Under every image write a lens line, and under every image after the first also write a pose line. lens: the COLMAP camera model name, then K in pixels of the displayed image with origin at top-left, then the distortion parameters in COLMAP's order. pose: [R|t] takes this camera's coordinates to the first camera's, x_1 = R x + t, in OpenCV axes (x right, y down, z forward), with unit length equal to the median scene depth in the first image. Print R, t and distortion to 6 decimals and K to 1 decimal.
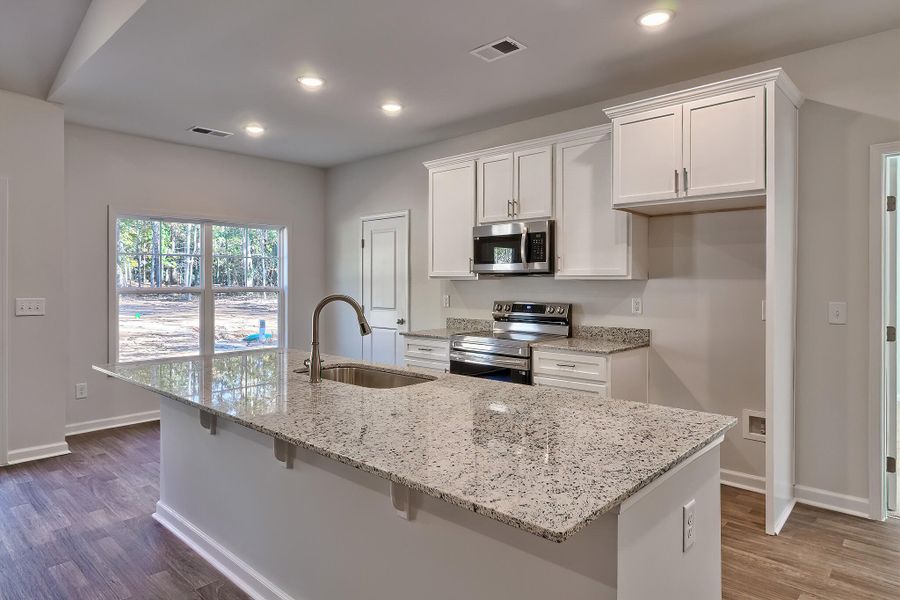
lens RADIAL K [[543.8, 0, 482.4], [0, 543.8, 282.9], [0, 0, 1]] dist [0.000330, 0.005040]
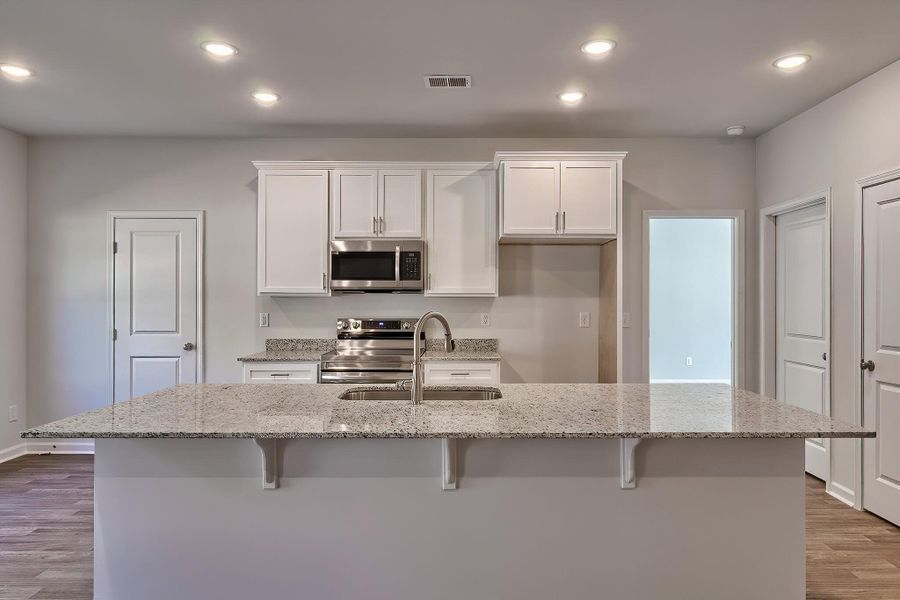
lens RADIAL K [[543.8, 0, 448.6], [0, 543.8, 301.0], [0, 0, 1]] dist [0.000330, 0.005040]
pose [[0.735064, -0.000644, 0.677997, -0.508500], [-0.000320, 0.999999, 0.001297, 0.001166], [-0.677997, -0.001170, 0.735064, 0.164535]]
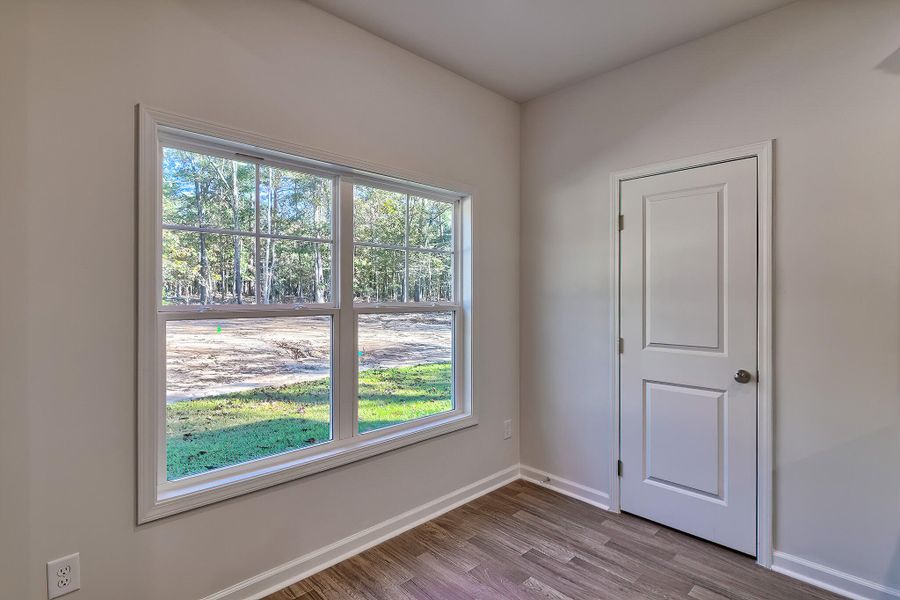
lens RADIAL K [[410.0, 0, 455.2], [0, 410.0, 291.9], [0, 0, 1]] dist [-0.001195, -0.000475]
pose [[0.998838, 0.001321, -0.048167, -0.470784], [-0.001631, 0.999978, -0.006389, -0.001622], [0.048157, 0.006460, 0.998819, 0.763868]]
